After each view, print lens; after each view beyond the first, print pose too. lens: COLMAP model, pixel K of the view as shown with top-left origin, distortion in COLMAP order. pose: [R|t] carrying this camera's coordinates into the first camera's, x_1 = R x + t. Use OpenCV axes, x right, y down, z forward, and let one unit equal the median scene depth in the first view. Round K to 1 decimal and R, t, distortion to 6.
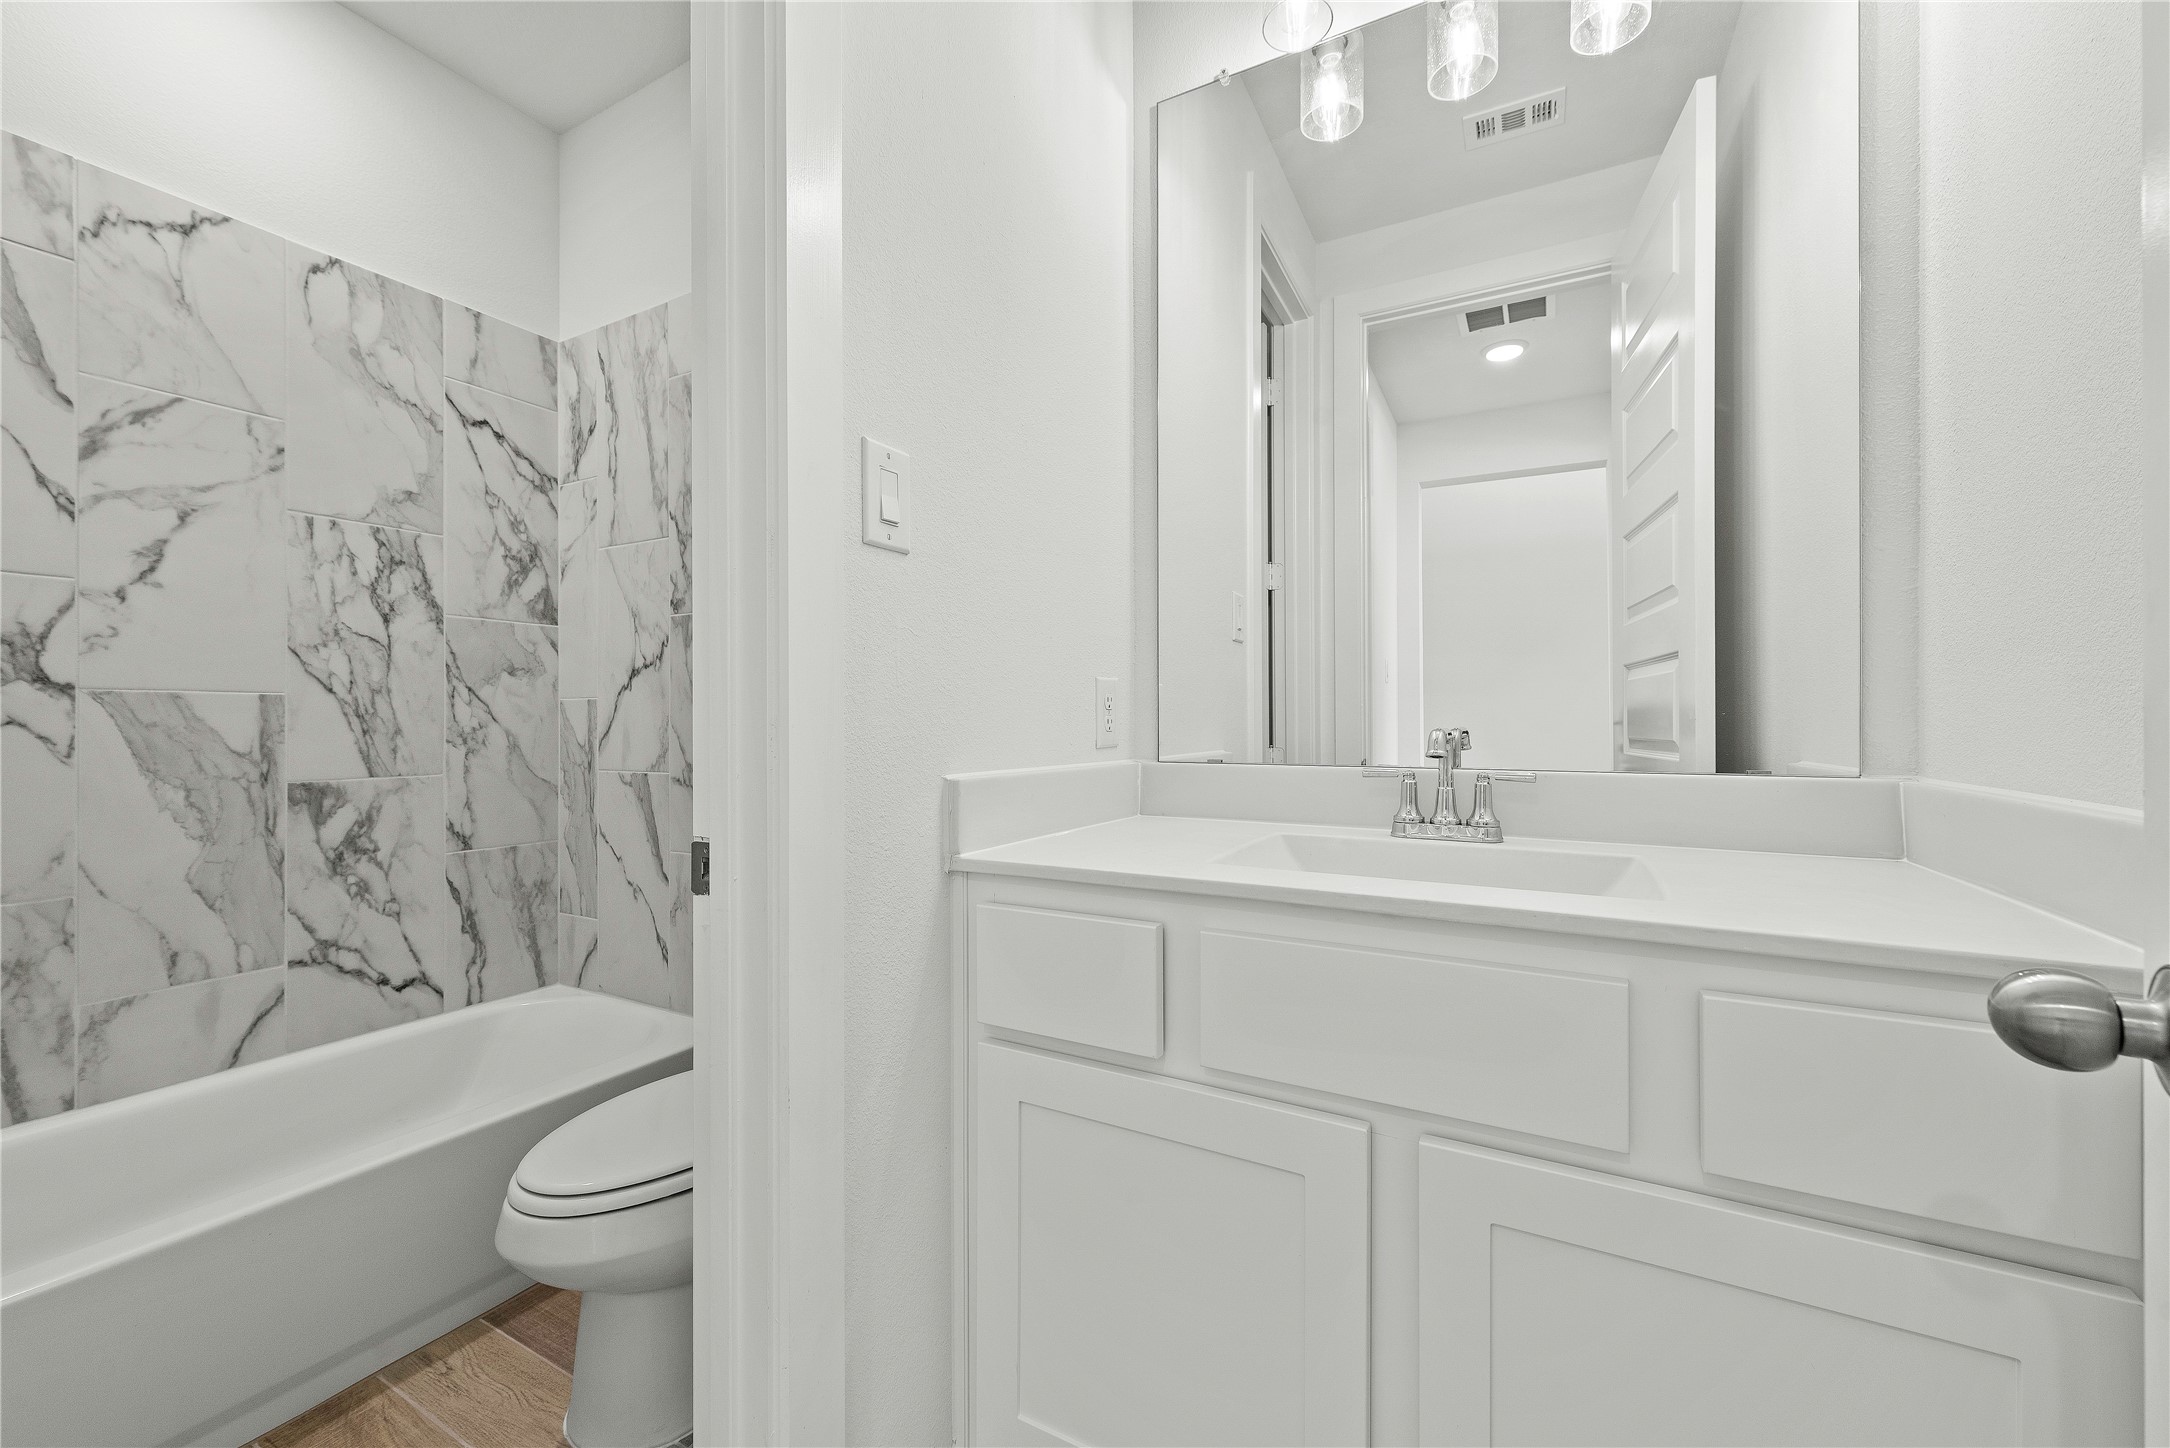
lens RADIAL K [[853.8, 0, 1082.9], [0, 853.8, 719.1], [0, 0, 1]] dist [0.004180, -0.000775]
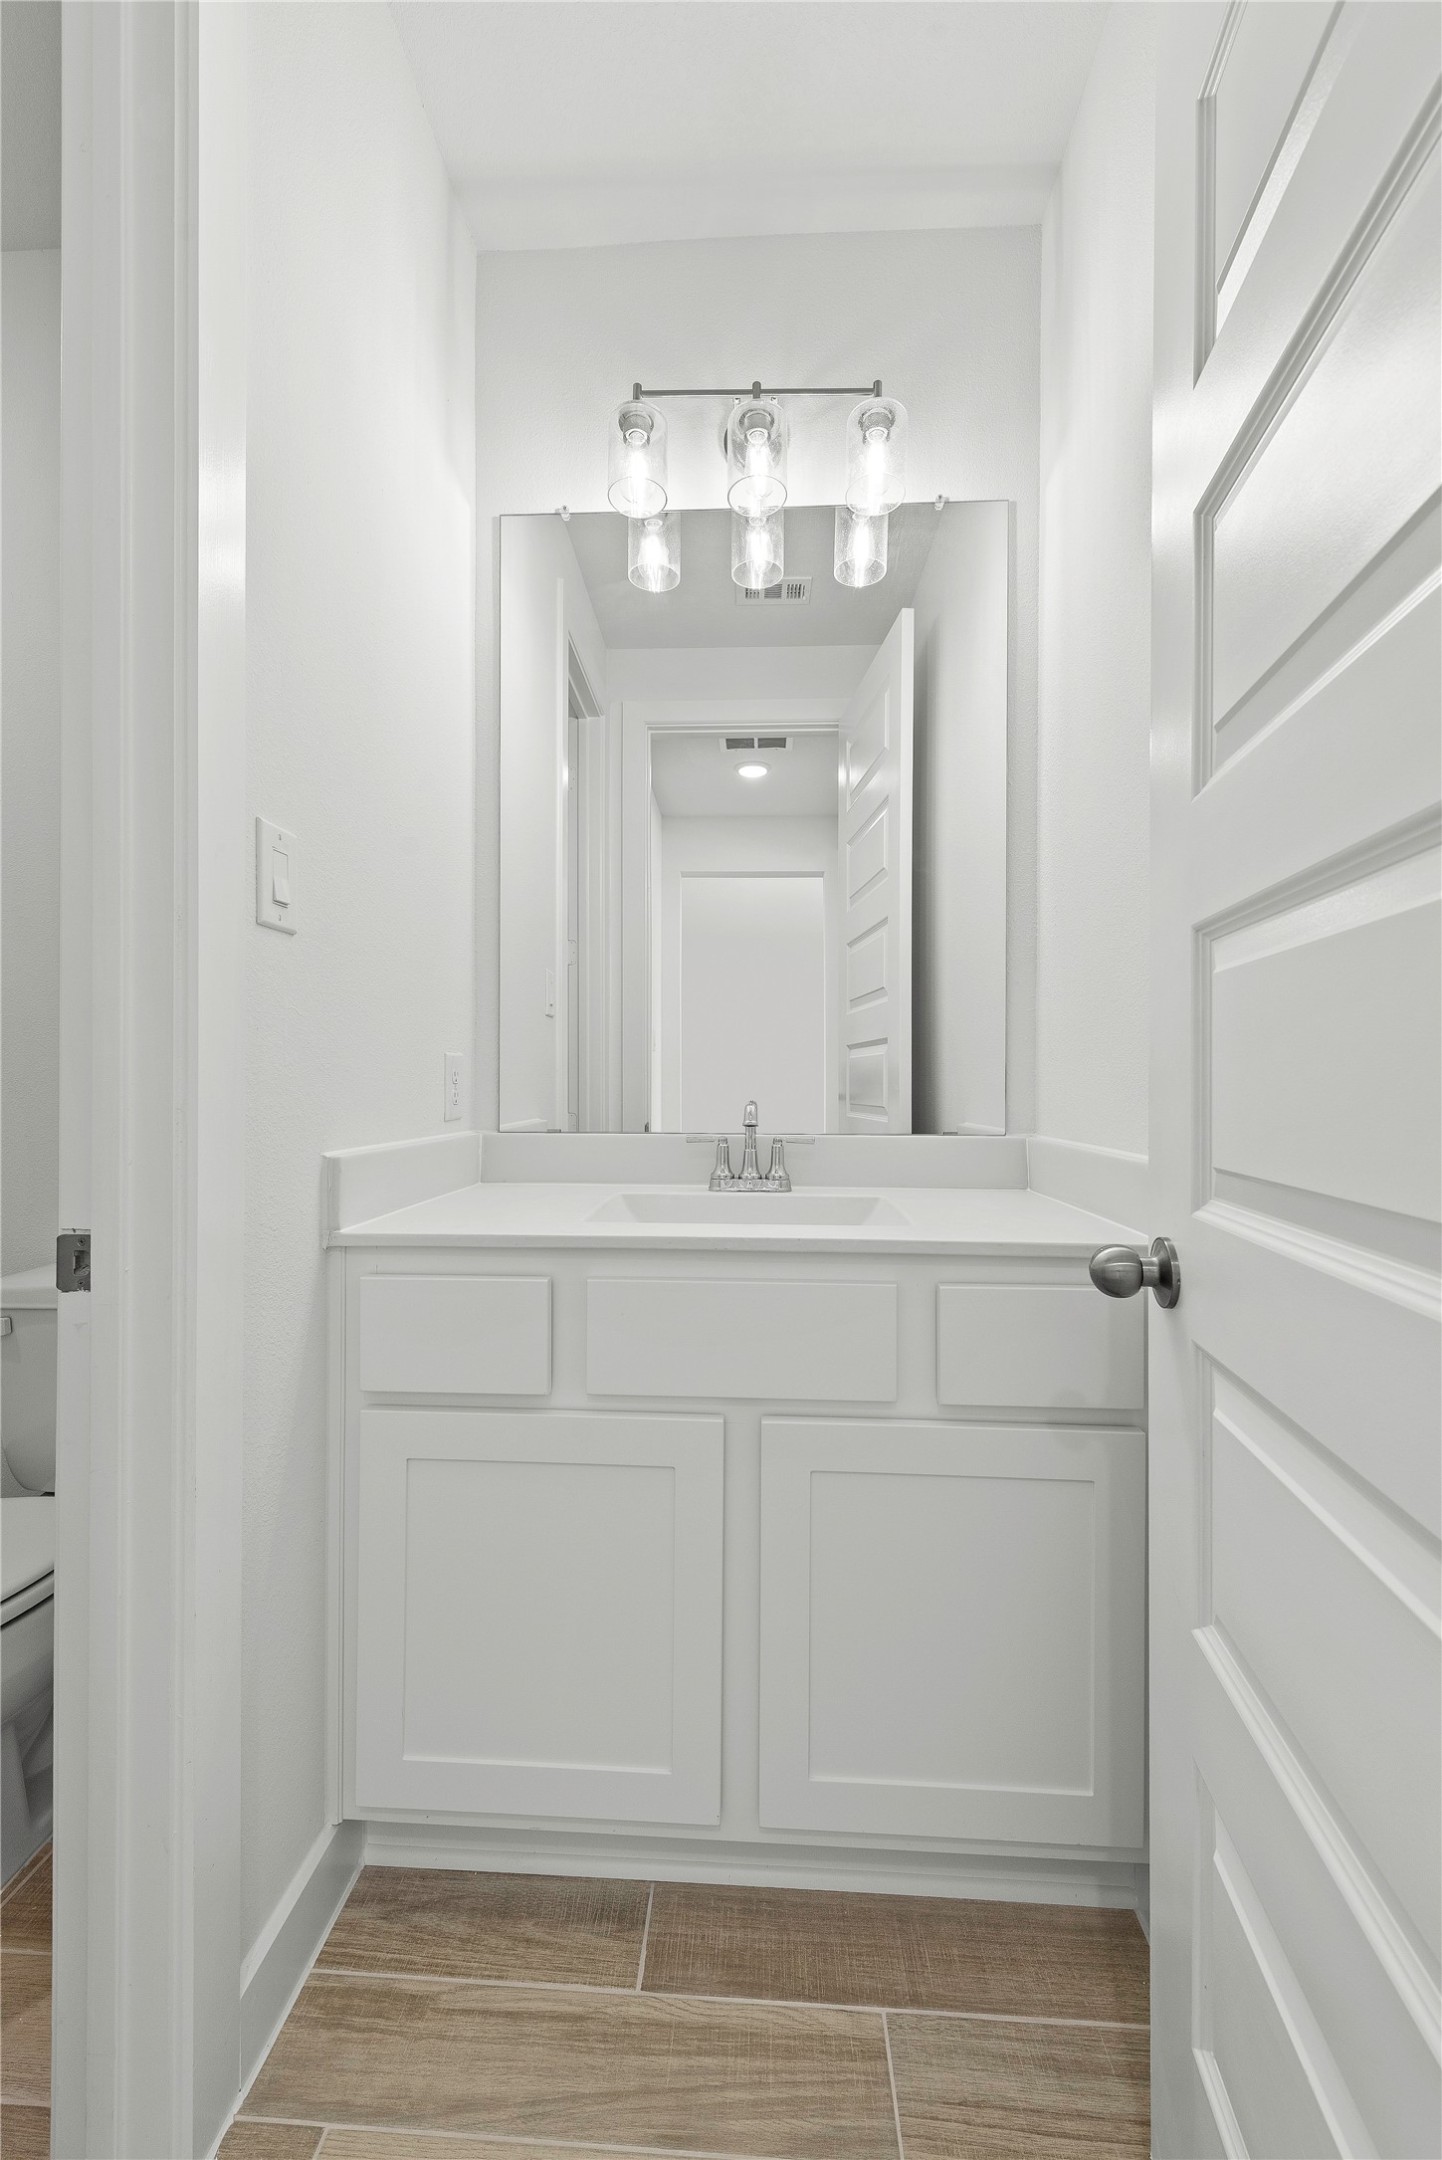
lens RADIAL K [[849.9, 0, 723.1], [0, 849.9, 1078.0], [0, 0, 1]] dist [0.004180, -0.000775]
pose [[0.901356, 0.007204, 0.433019, -0.169455], [-0.006366, 0.999974, -0.003386, -0.022192], [-0.433032, 0.000295, 0.901379, -0.113863]]
